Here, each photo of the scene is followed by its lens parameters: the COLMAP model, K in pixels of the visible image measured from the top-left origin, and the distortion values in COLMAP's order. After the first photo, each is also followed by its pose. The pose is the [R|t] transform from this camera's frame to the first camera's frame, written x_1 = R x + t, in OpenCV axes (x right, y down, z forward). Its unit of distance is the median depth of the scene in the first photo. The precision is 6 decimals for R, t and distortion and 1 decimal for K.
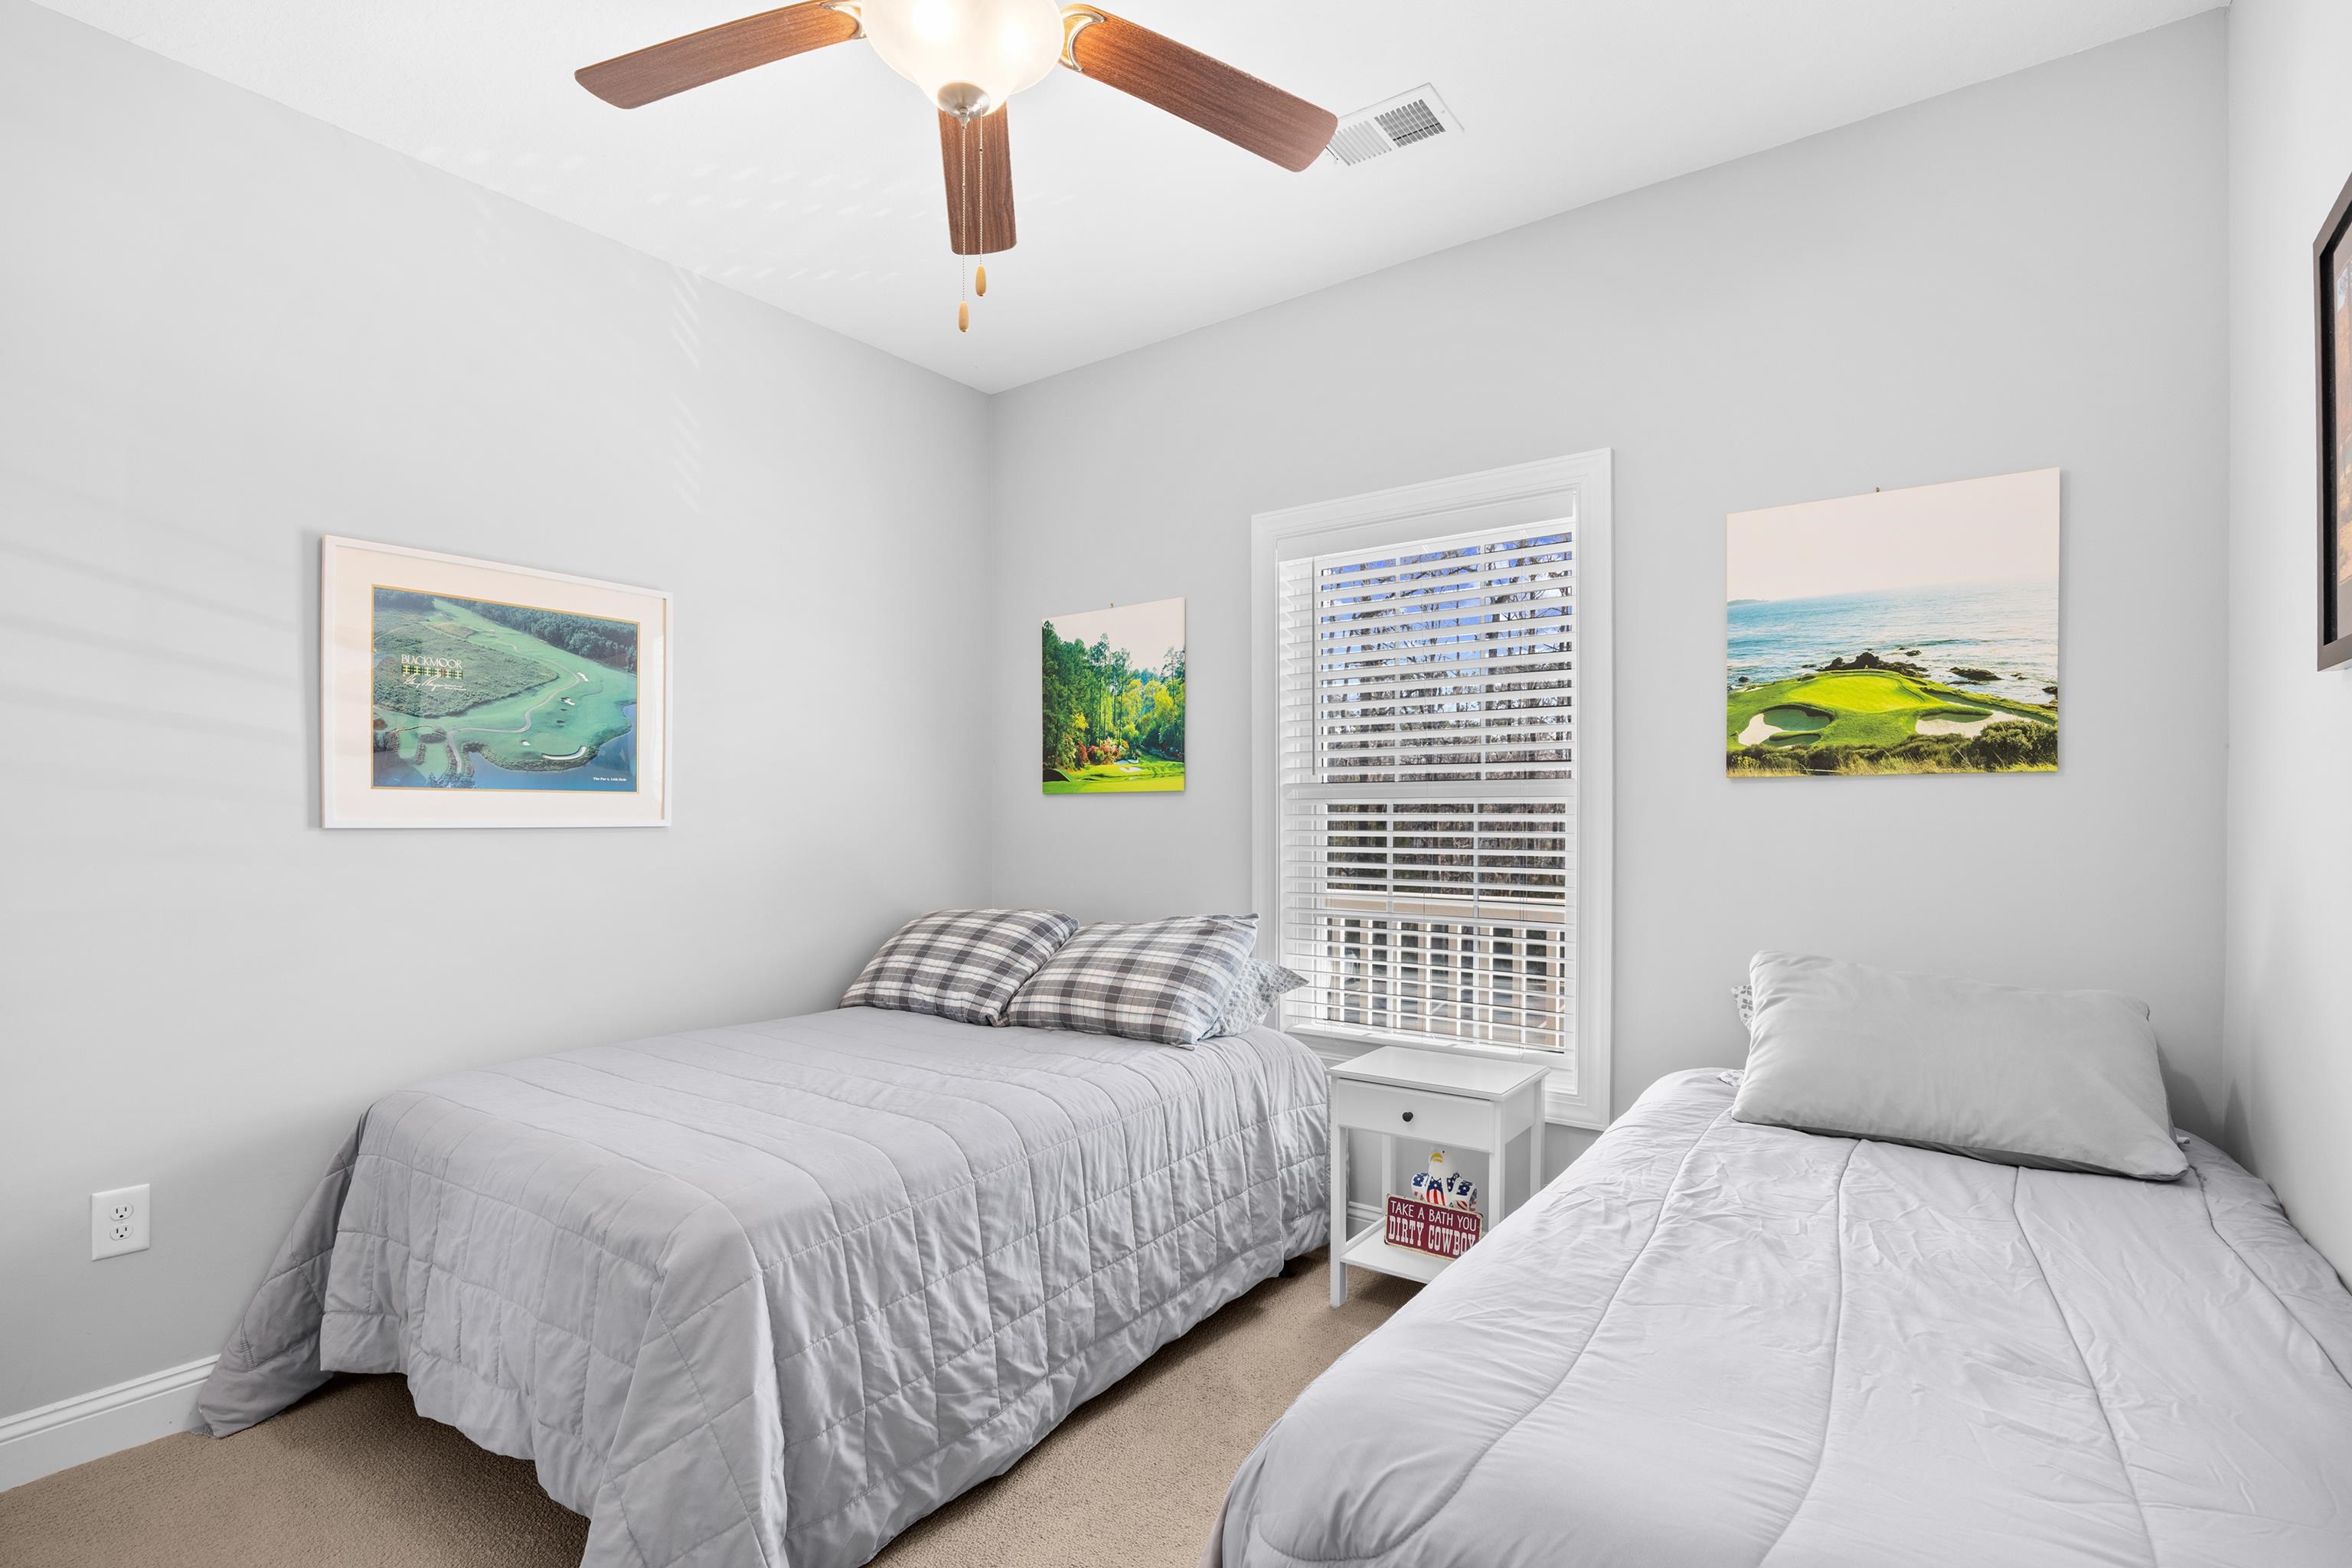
lens RADIAL K [[1092.2, 0, 1156.5], [0, 1092.2, 819.5], [0, 0, 1]] dist [-0.015061, 0.001707]
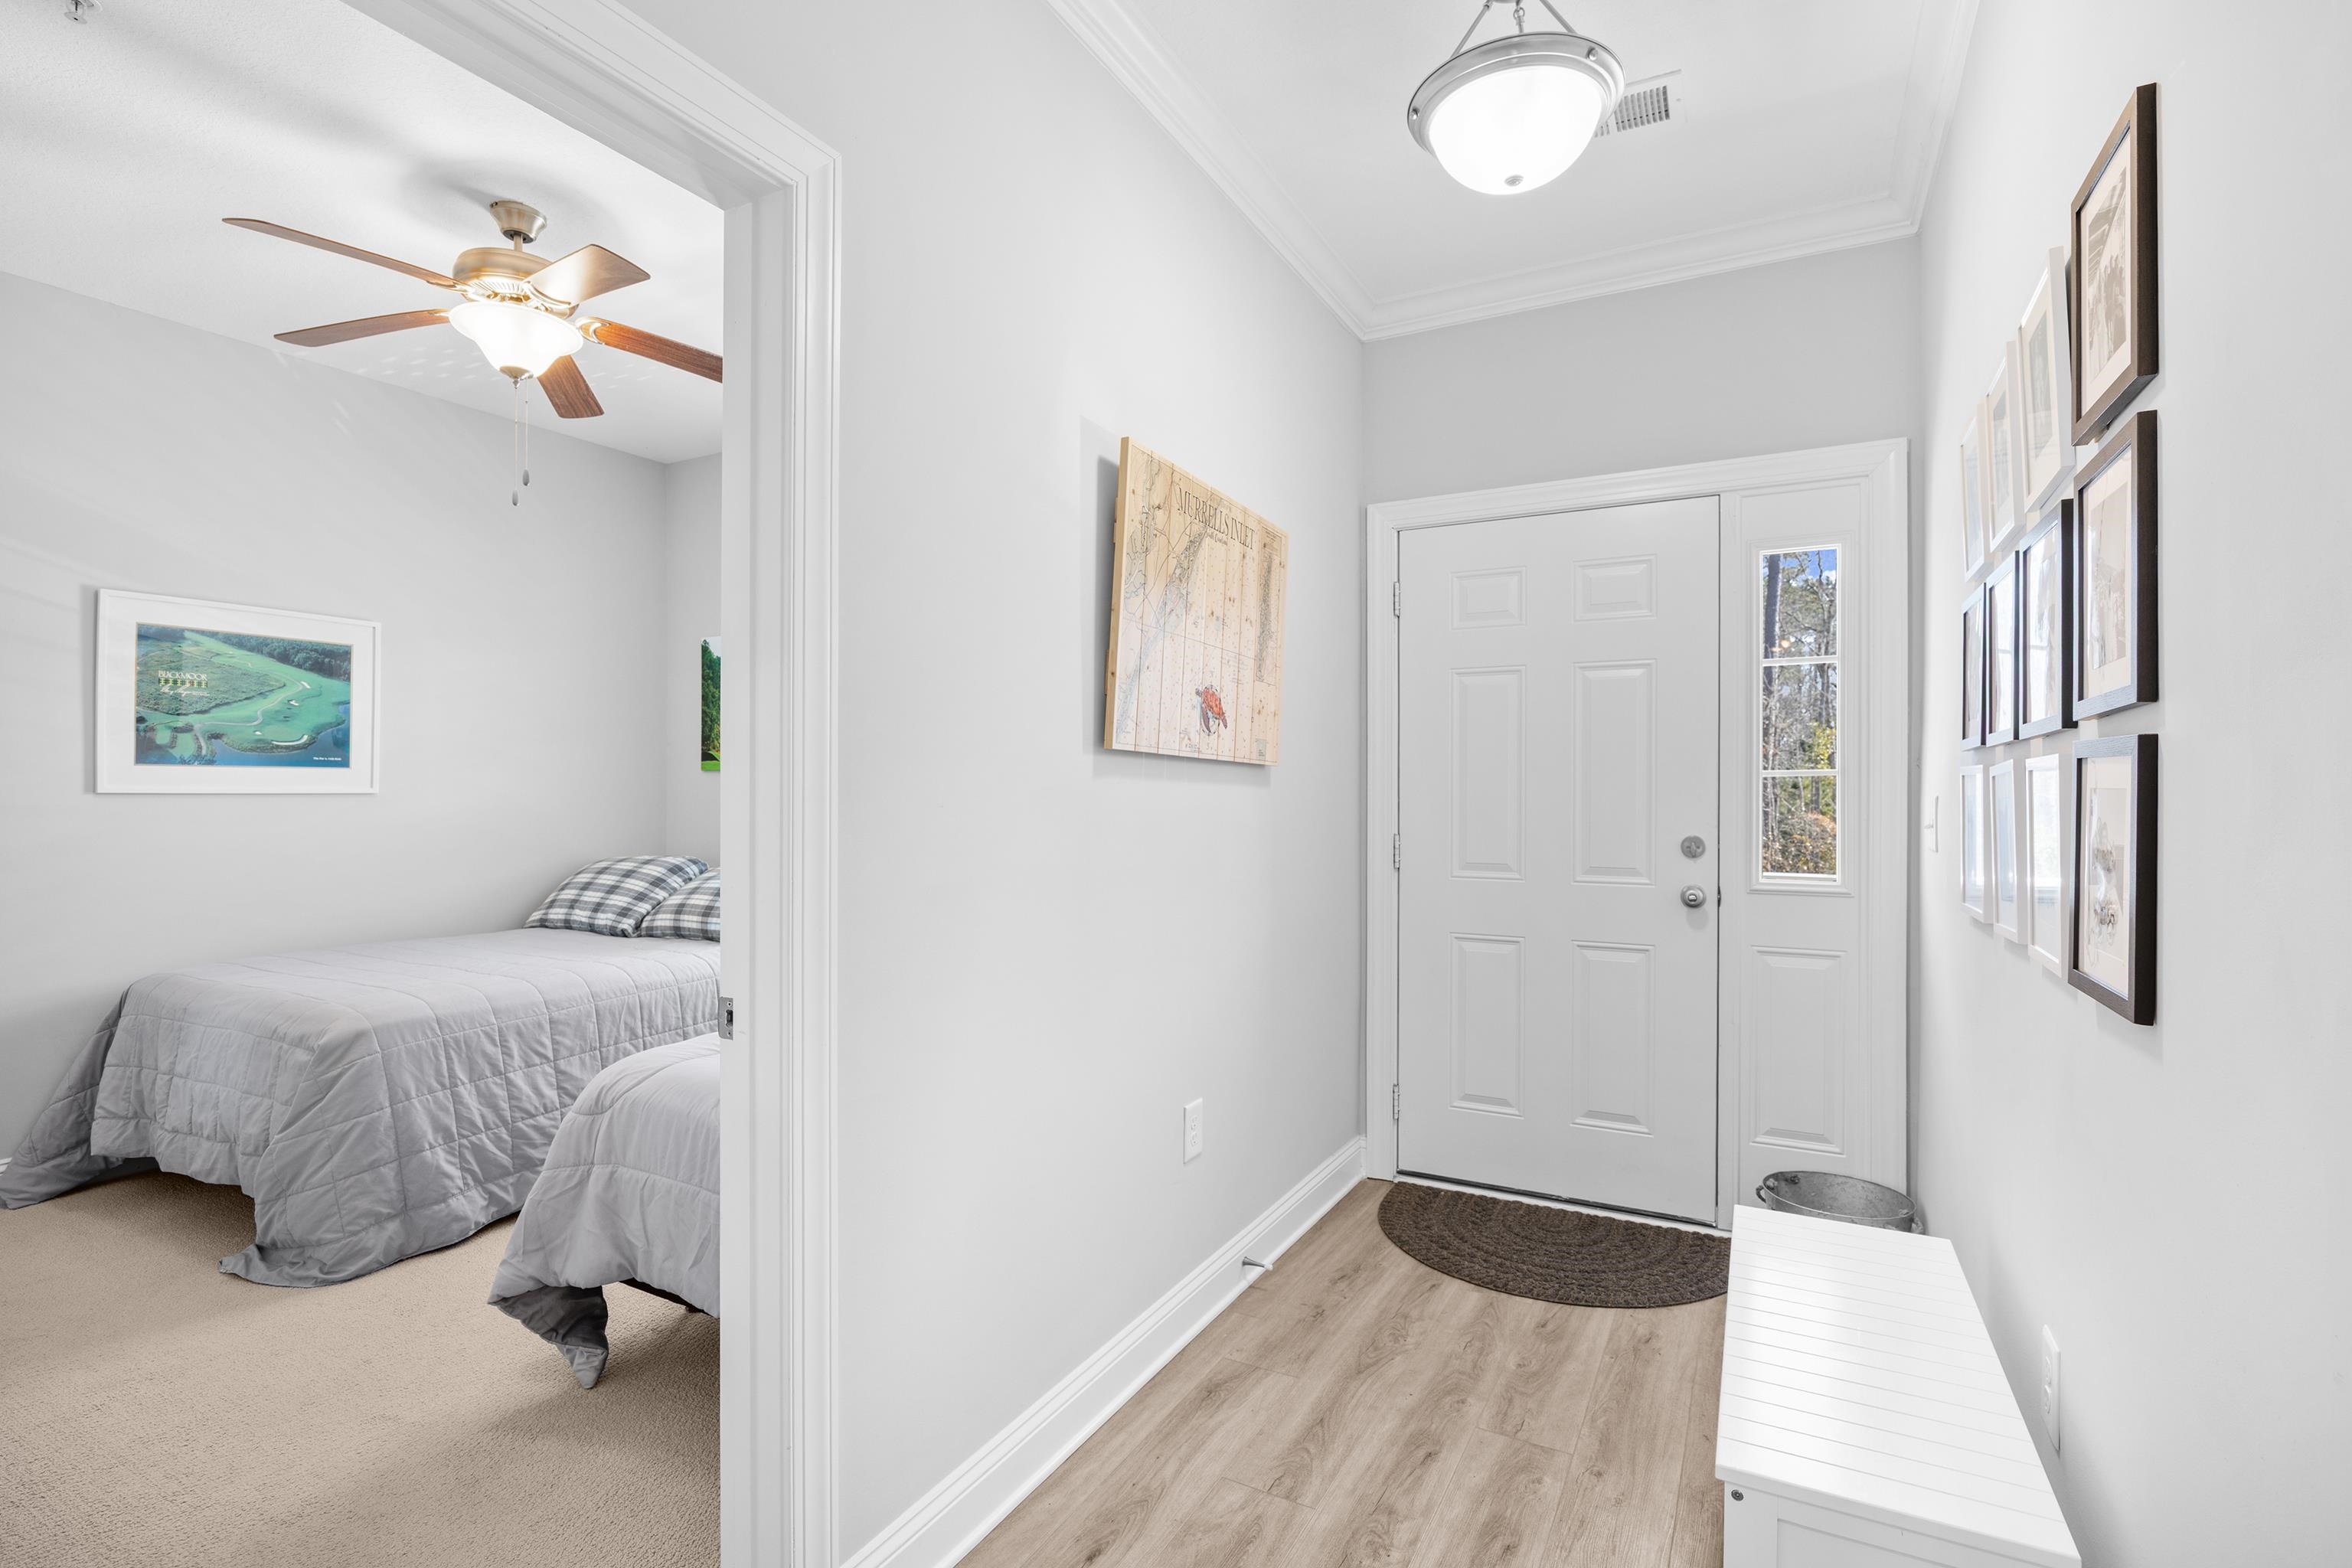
lens RADIAL K [[1092.2, 0, 1173.5], [0, 1092.2, 784.0], [0, 0, 1]] dist [-0.015061, 0.001707]
pose [[0.990626, 0.004283, 0.136532, 0.462381], [-0.003147, 0.999959, -0.008533, 0.004114], [-0.136563, 0.008023, 0.990599, -0.626859]]
